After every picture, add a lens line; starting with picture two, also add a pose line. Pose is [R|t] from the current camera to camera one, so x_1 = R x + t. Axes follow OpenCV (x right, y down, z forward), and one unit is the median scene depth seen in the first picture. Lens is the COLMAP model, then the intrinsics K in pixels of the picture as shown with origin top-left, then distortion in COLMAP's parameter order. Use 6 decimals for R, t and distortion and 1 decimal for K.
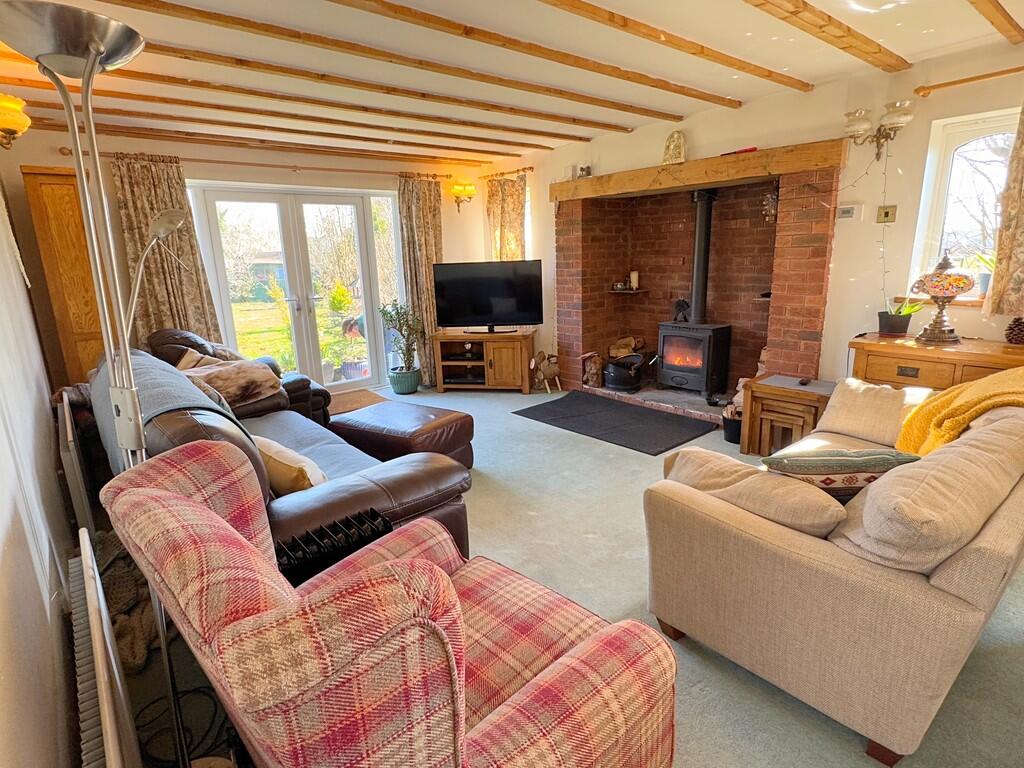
lens RADIAL K [[544.4, 0, 512.7], [0, 544.4, 389.3], [0, 0, 1]] dist [0.003641, 0.000186]
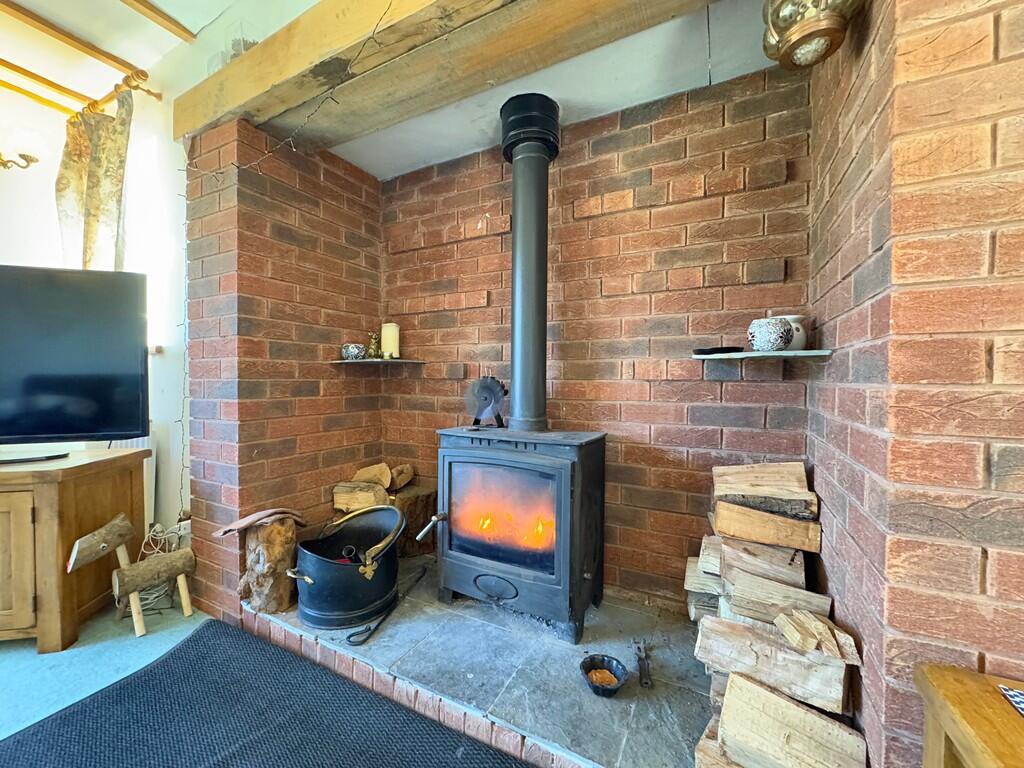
lens RADIAL K [[407.7, 0, 513.4], [0, 407.7, 387.5], [0, 0, 1]] dist [-0.001613, -0.000312]
pose [[0.924561, 0.029219, 0.379912, 0.195546], [0.059381, 0.973825, -0.219405, -0.079881], [-0.376378, 0.225413, 0.898626, 0.671547]]
